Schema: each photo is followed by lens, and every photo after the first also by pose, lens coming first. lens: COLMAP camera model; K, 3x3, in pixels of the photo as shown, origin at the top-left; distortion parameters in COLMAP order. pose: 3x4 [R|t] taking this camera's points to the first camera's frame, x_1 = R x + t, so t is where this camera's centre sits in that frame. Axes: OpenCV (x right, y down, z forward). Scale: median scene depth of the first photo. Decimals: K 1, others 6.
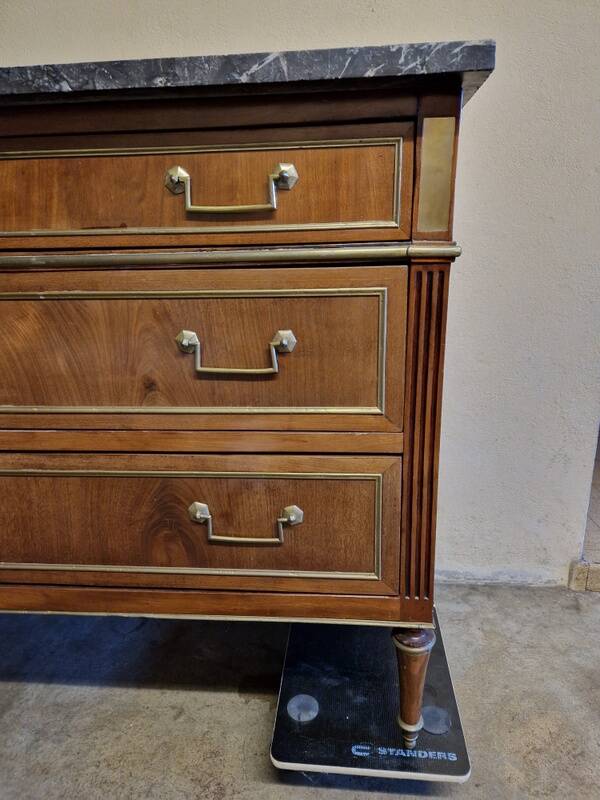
lens RADIAL K [[540.3, 0, 300.0], [0, 540.3, 400.0], [0, 0, 1]] dist [0.065572, -0.059193]
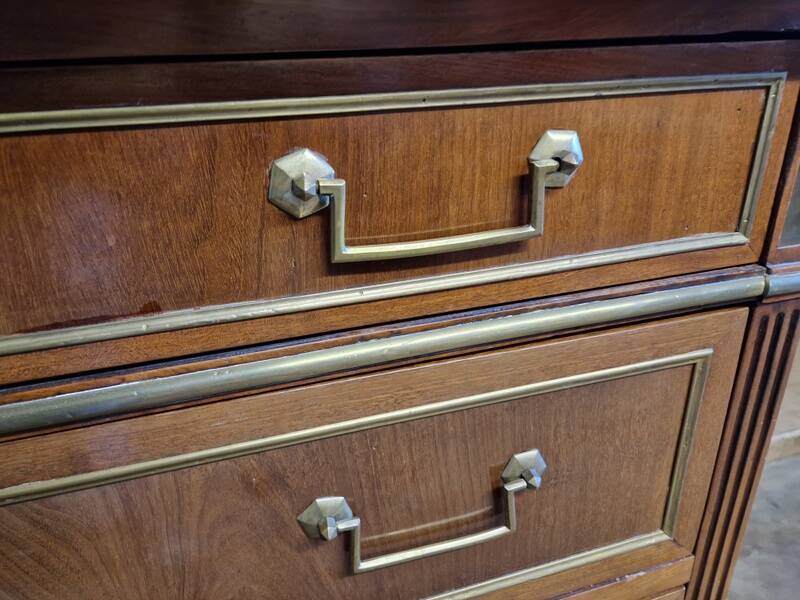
lens RADIAL K [[546.3, 0, 396.4], [0, 546.3, 297.8], [0, 0, 1]] dist [0.057180, -0.057994]
pose [[0.931741, -0.149447, 0.330944, -0.283225], [0.112103, 0.985248, 0.129301, -0.345372], [-0.345385, -0.083375, 0.934750, 0.581465]]
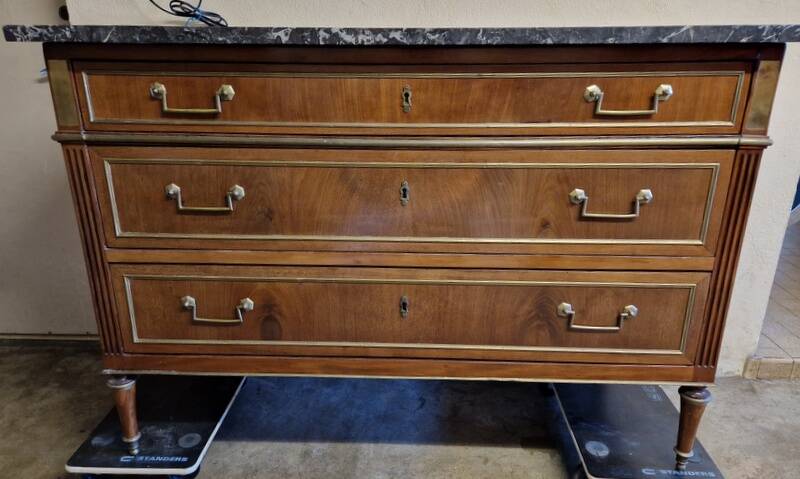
lens RADIAL K [[556.3, 0, 400.9], [0, 556.3, 254.9], [0, 0, 1]] dist [0.063275, -0.054928]
pose [[0.998689, 0.005403, 0.050896, -0.793926], [-0.008405, 0.998225, 0.058955, -0.032978], [-0.050487, -0.059306, 0.996962, -0.553297]]
